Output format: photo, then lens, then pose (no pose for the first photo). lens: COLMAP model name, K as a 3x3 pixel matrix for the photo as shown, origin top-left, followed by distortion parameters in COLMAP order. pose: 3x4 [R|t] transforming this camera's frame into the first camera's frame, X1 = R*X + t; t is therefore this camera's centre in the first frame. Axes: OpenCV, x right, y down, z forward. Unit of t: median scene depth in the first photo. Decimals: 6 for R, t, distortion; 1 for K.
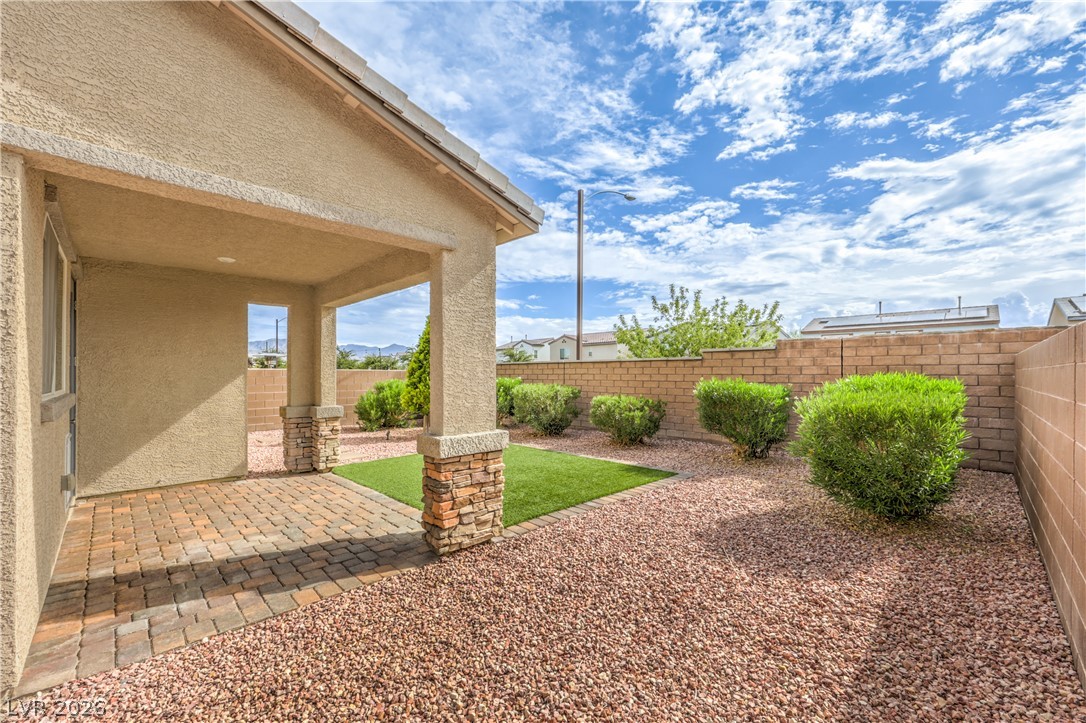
lens RADIAL K [[447.6, 0, 548.3], [0, 447.6, 368.8], [0, 0, 1]] dist [0.001555, 0.000362]
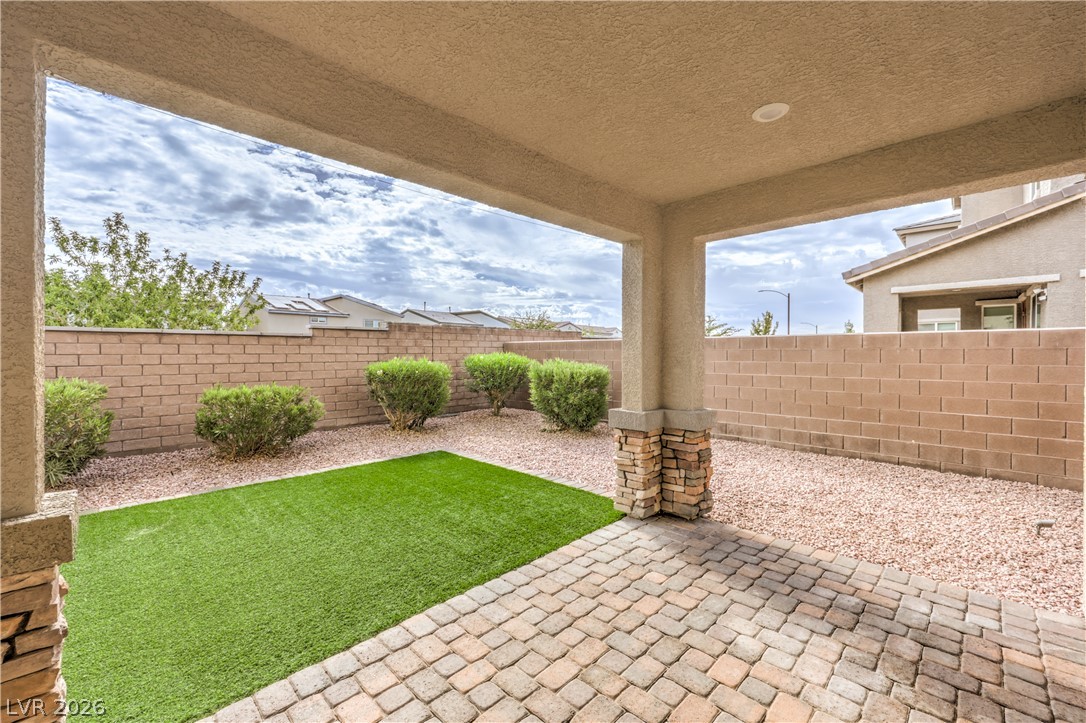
lens RADIAL K [[447.6, 0, 548.7], [0, 447.6, 357.1], [0, 0, 1]] dist [0.001555, 0.000362]
pose [[-0.020365, -0.011126, 0.999731, -1.048626], [-0.010121, 0.999889, 0.010922, 0.009136], [-0.999741, -0.009896, -0.020475, 1.099127]]
